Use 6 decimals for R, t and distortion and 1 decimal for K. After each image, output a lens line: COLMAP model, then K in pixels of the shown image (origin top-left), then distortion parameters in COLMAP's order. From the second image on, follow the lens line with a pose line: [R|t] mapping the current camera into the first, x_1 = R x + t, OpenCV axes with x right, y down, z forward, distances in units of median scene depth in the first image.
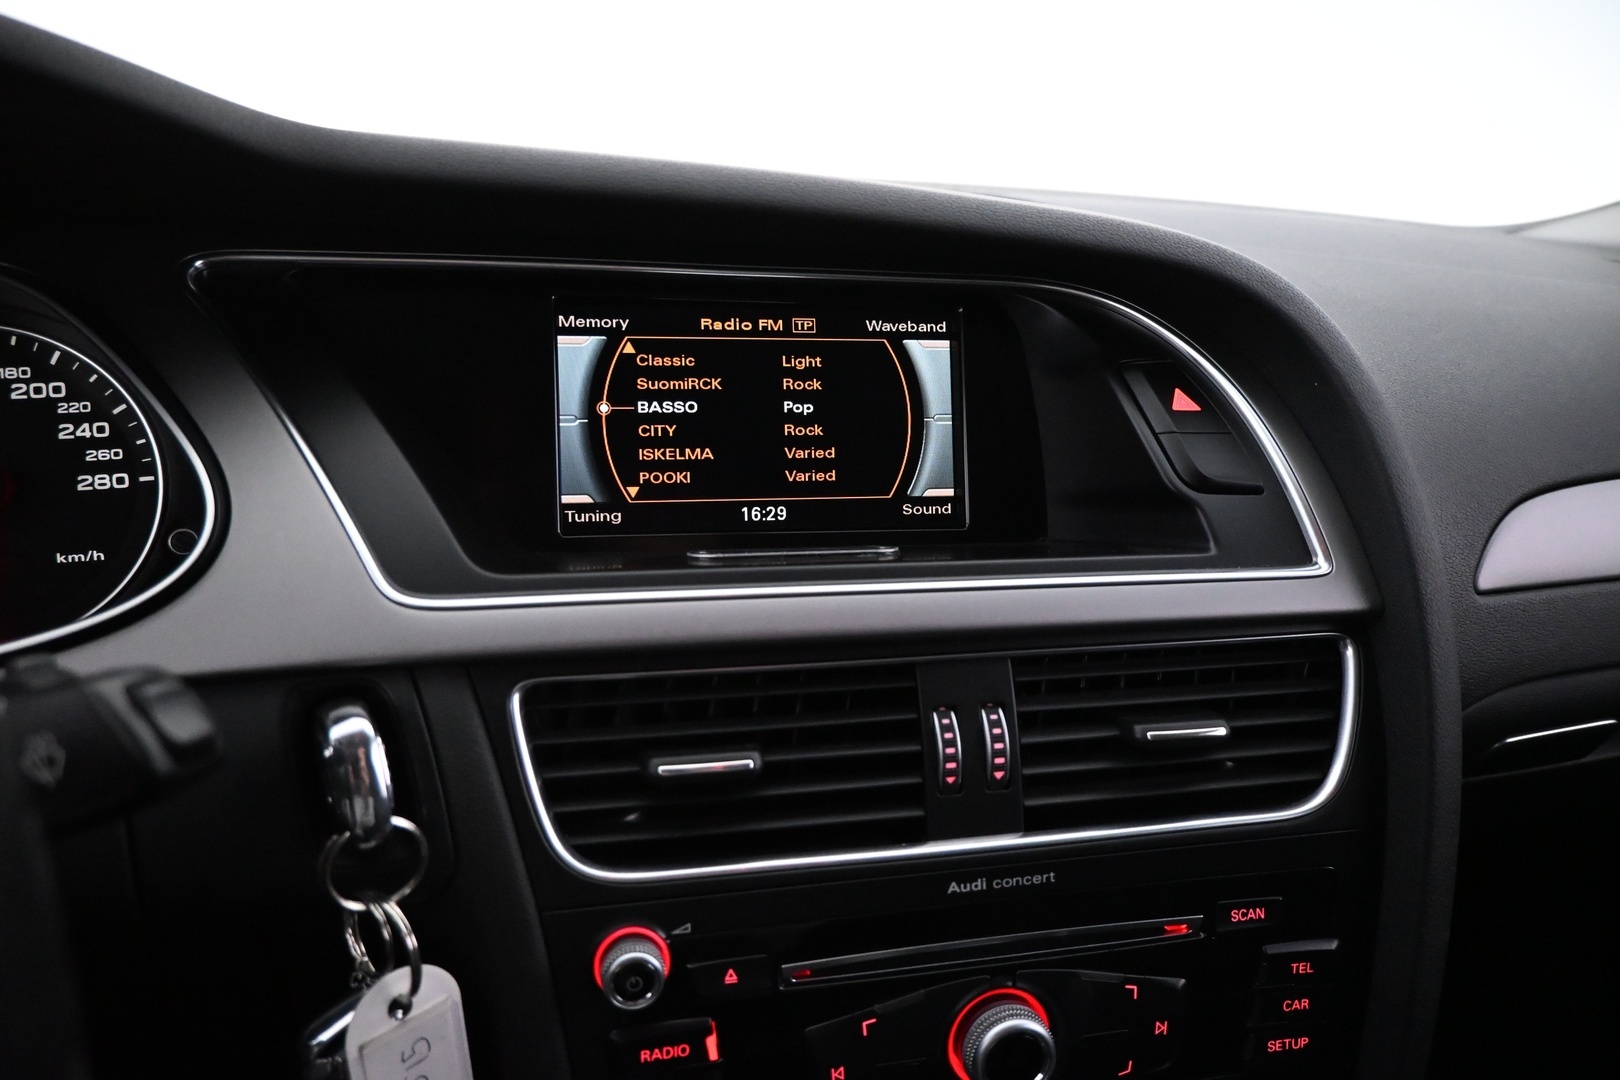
lens RADIAL K [[1107.3, 0, 810.0], [0, 1107.3, 540.0], [0, 0, 1]] dist [0.005487, -0.001086]
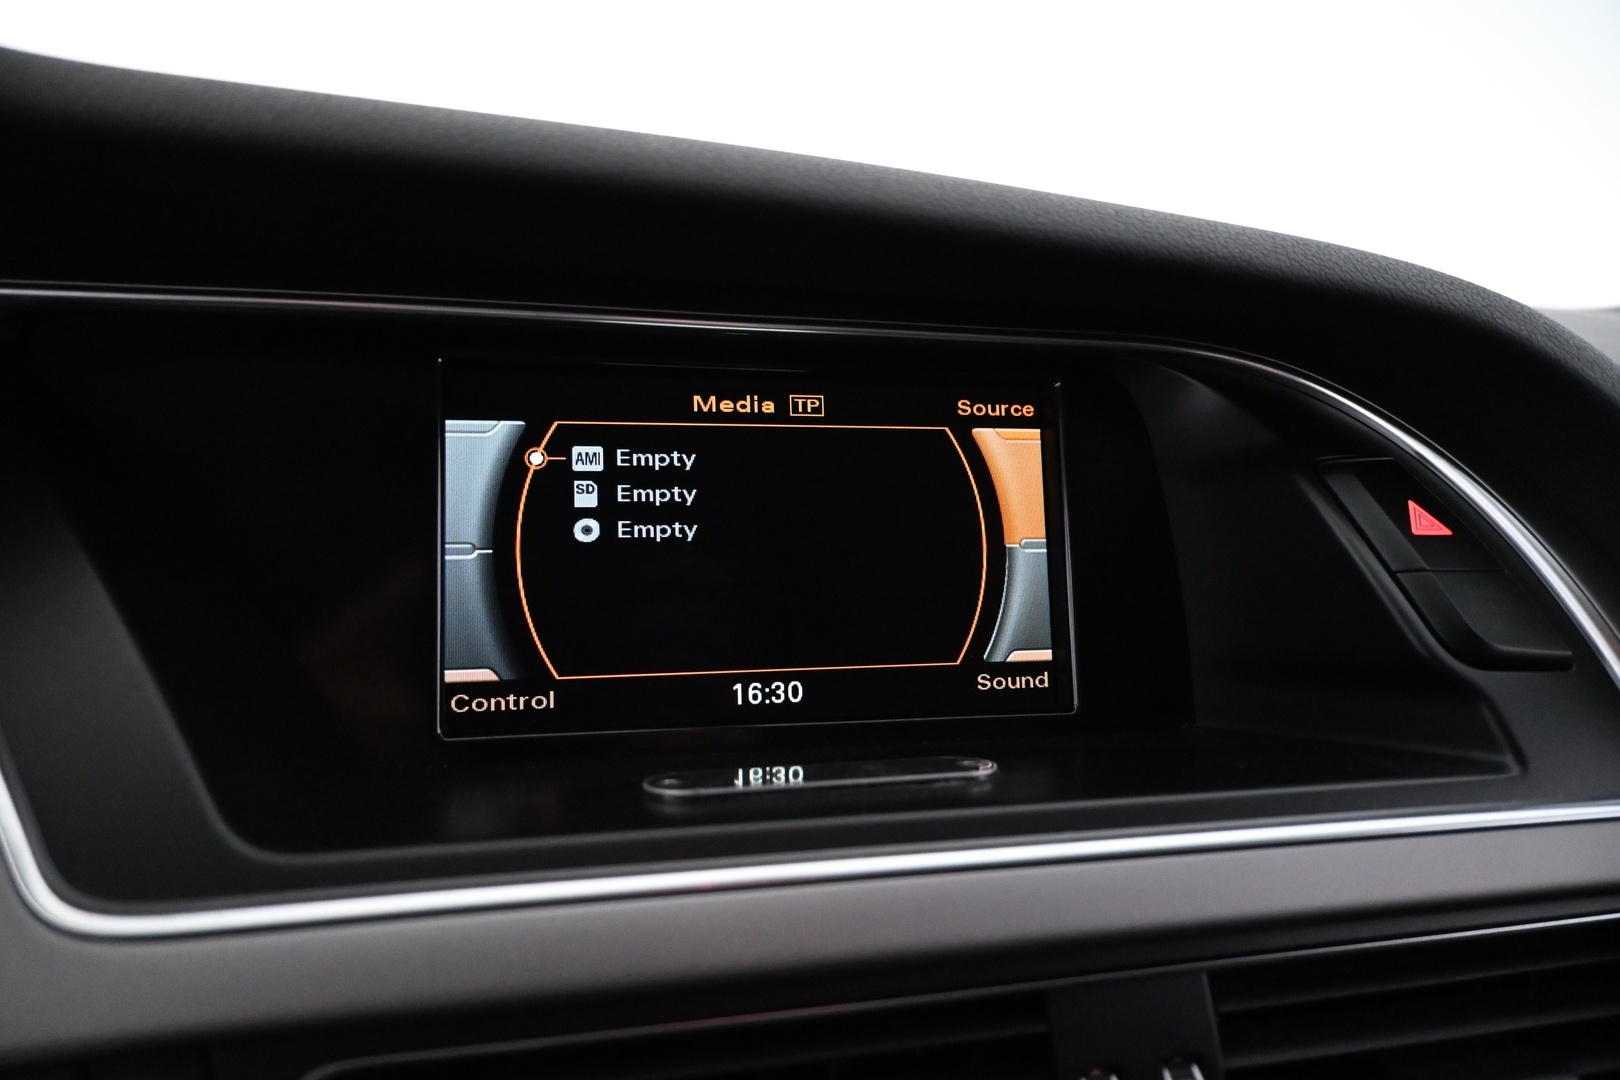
lens RADIAL K [[1107.3, 0, 810.0], [0, 1107.3, 540.0], [0, 0, 1]] dist [0.005487, -0.001086]
pose [[0.999773, -0.001414, 0.021254, -0.033619], [0.003354, 0.995797, -0.091526, -0.059213], [-0.021035, 0.091576, 0.995576, 0.387368]]
